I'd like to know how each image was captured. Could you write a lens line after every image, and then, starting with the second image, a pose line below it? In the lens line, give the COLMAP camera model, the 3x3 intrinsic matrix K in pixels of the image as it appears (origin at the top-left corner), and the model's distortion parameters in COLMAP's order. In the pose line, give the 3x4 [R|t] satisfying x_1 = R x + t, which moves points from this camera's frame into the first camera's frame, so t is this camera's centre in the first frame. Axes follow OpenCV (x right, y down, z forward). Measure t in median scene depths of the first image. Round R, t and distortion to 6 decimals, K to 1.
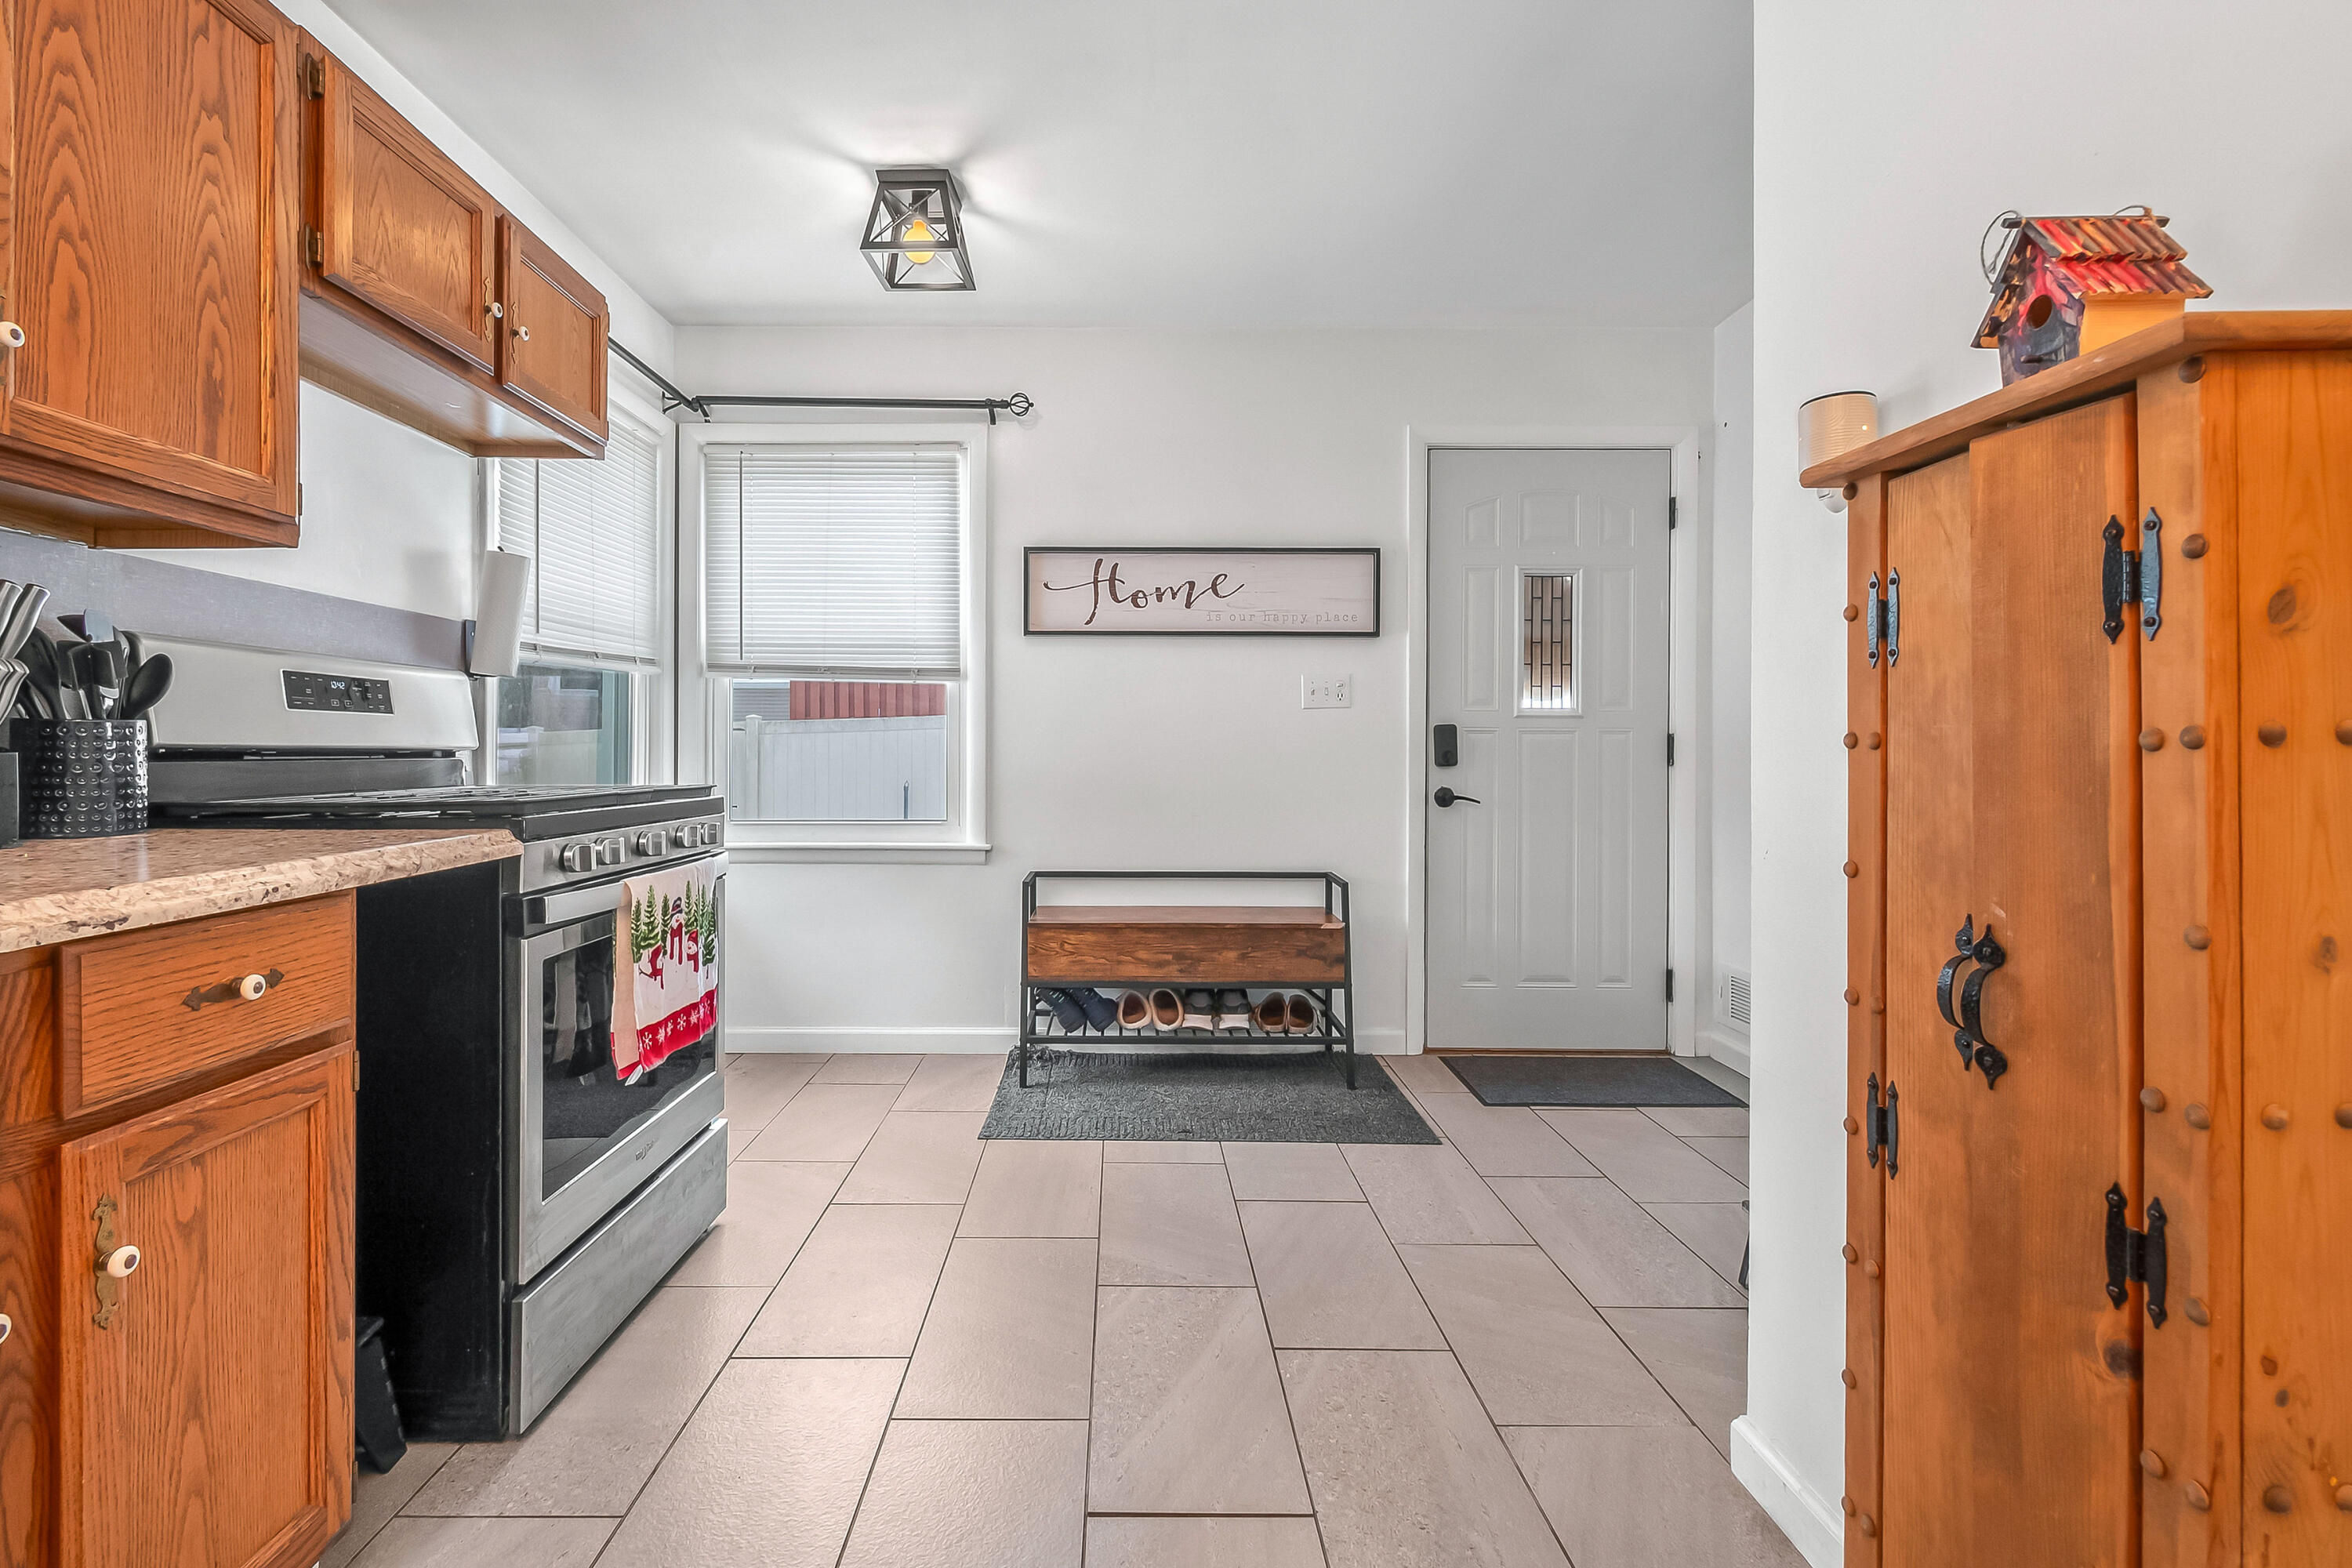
lens RADIAL K [[1042.1, 0, 1127.7], [0, 1042.1, 751.0], [0, 0, 1]] dist [0.005217, -0.005146]
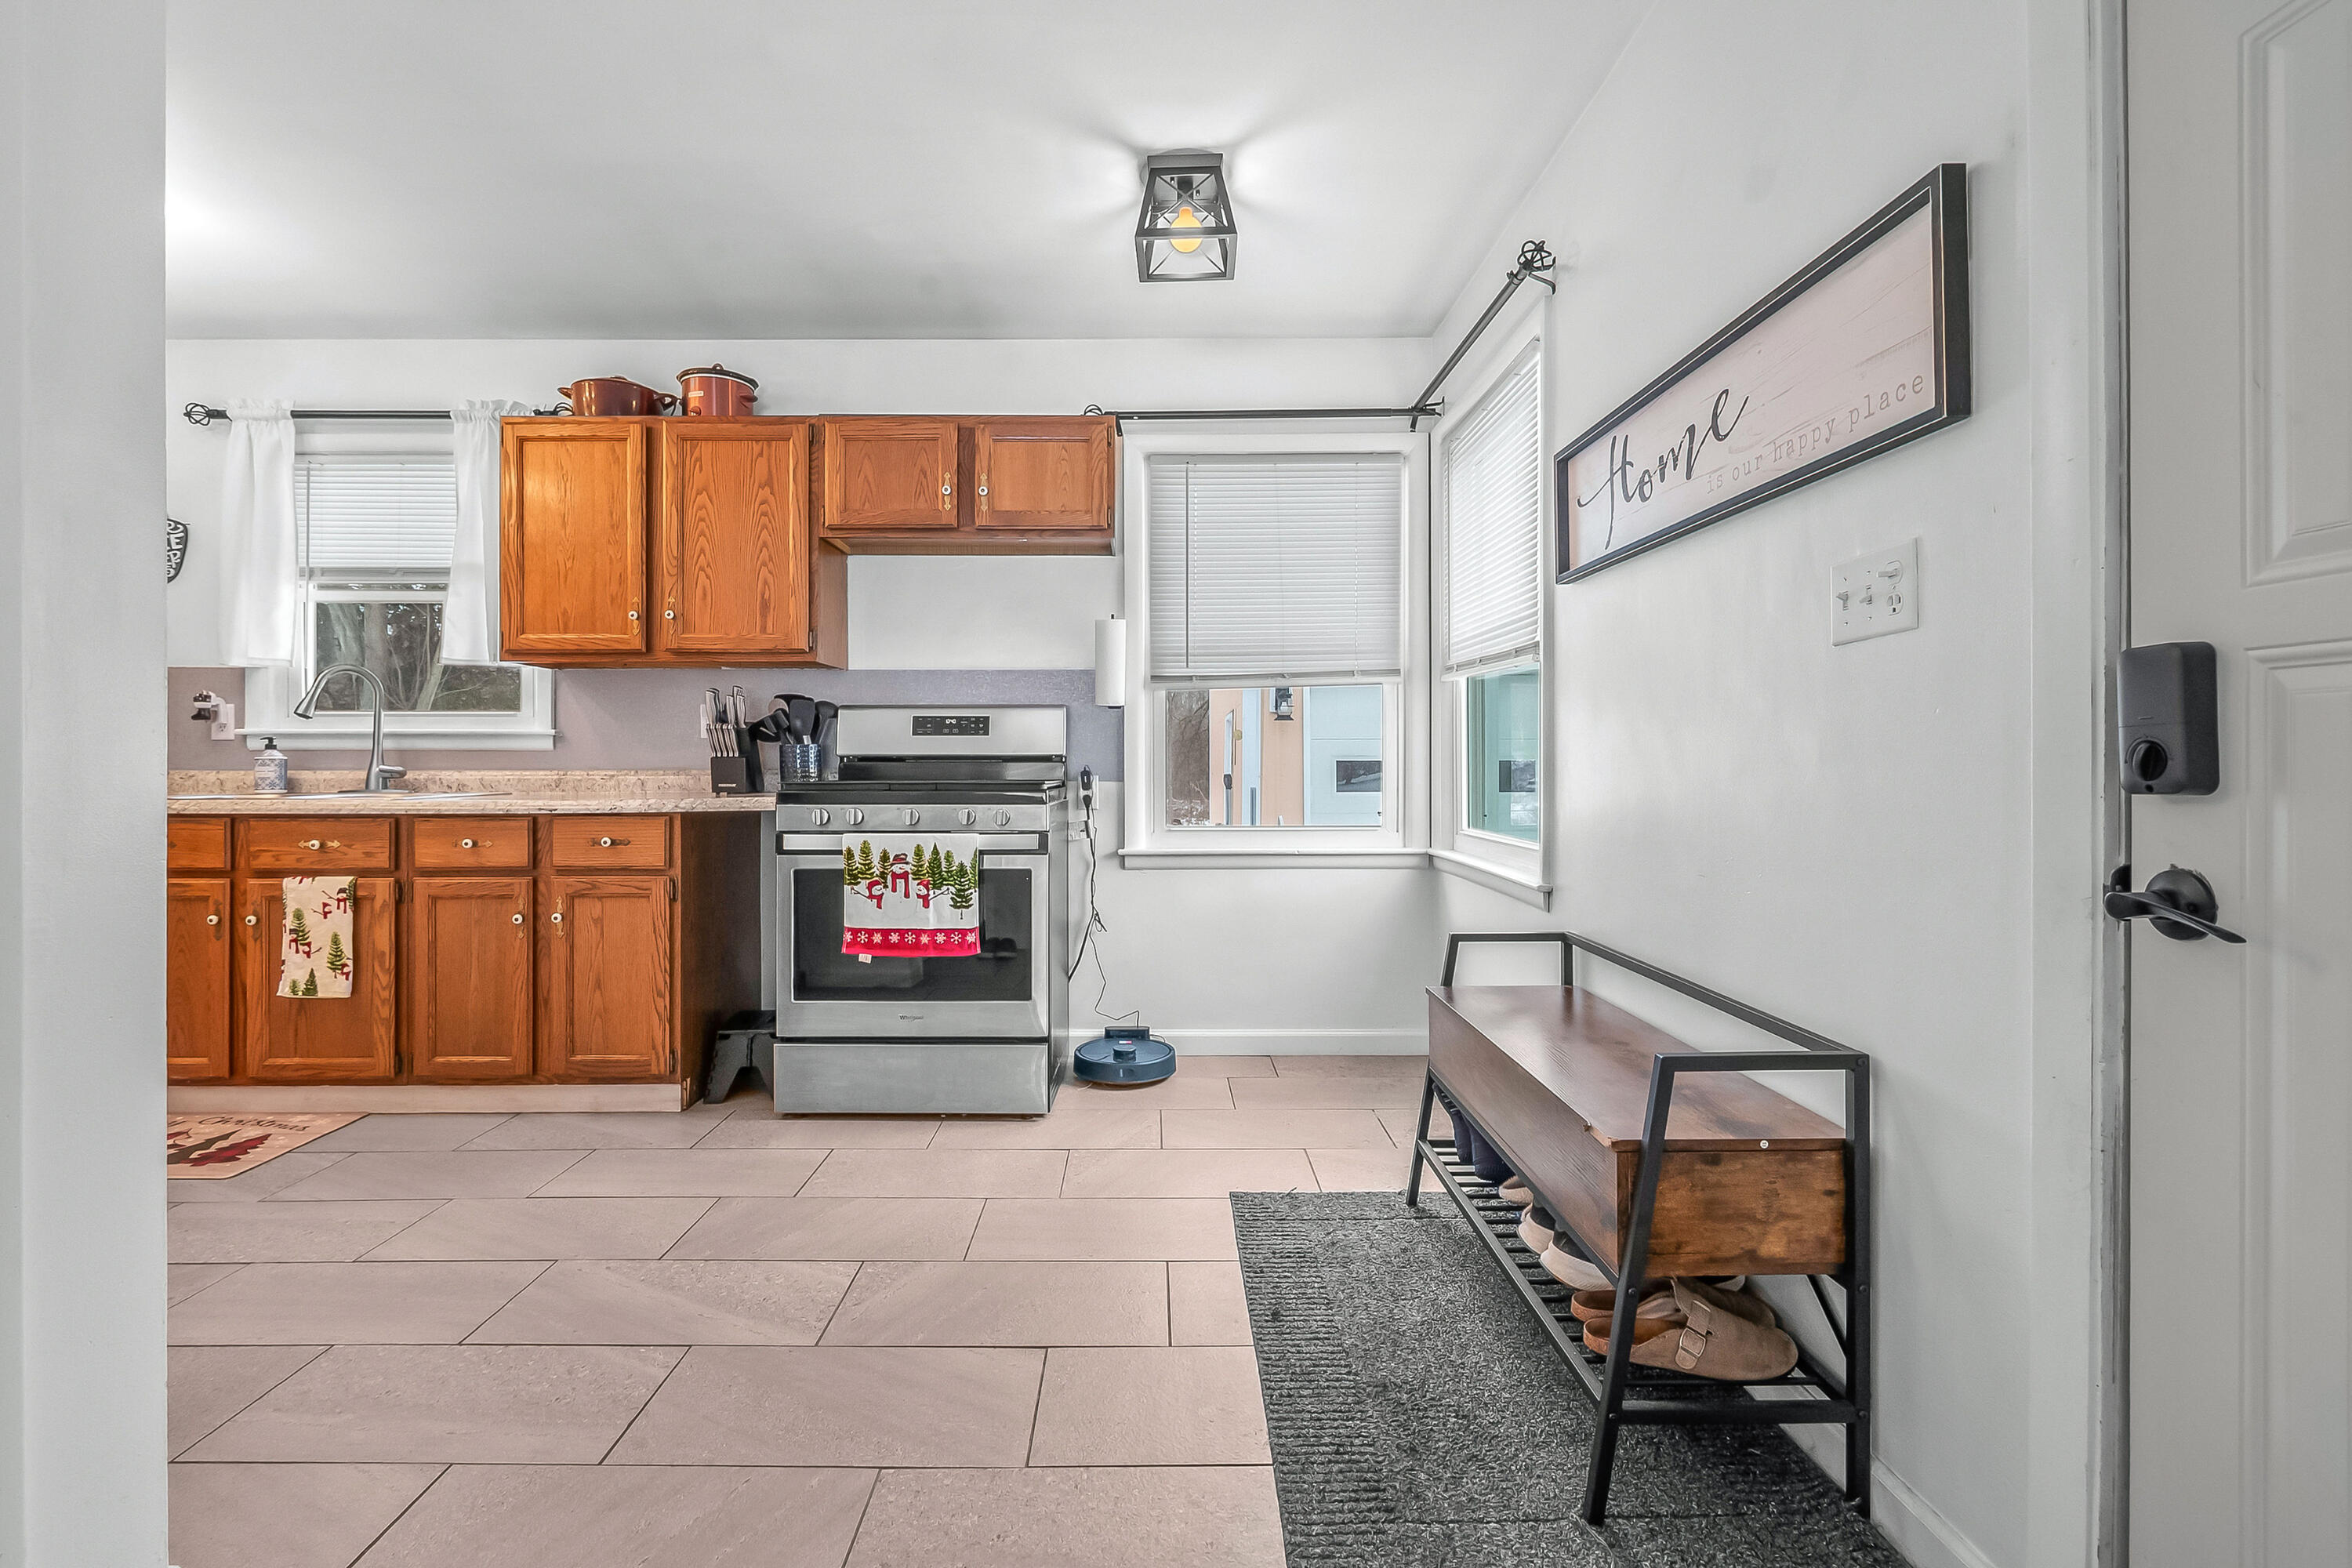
lens RADIAL K [[1042.1, 0, 1140.8], [0, 1042.1, 757.4], [0, 0, 1]] dist [0.005217, -0.005146]
pose [[0.006202, -0.005525, -0.999966, 1.031899], [0.001459, 0.999984, -0.005516, 0.010124], [0.999980, -0.001425, 0.006210, 1.278995]]
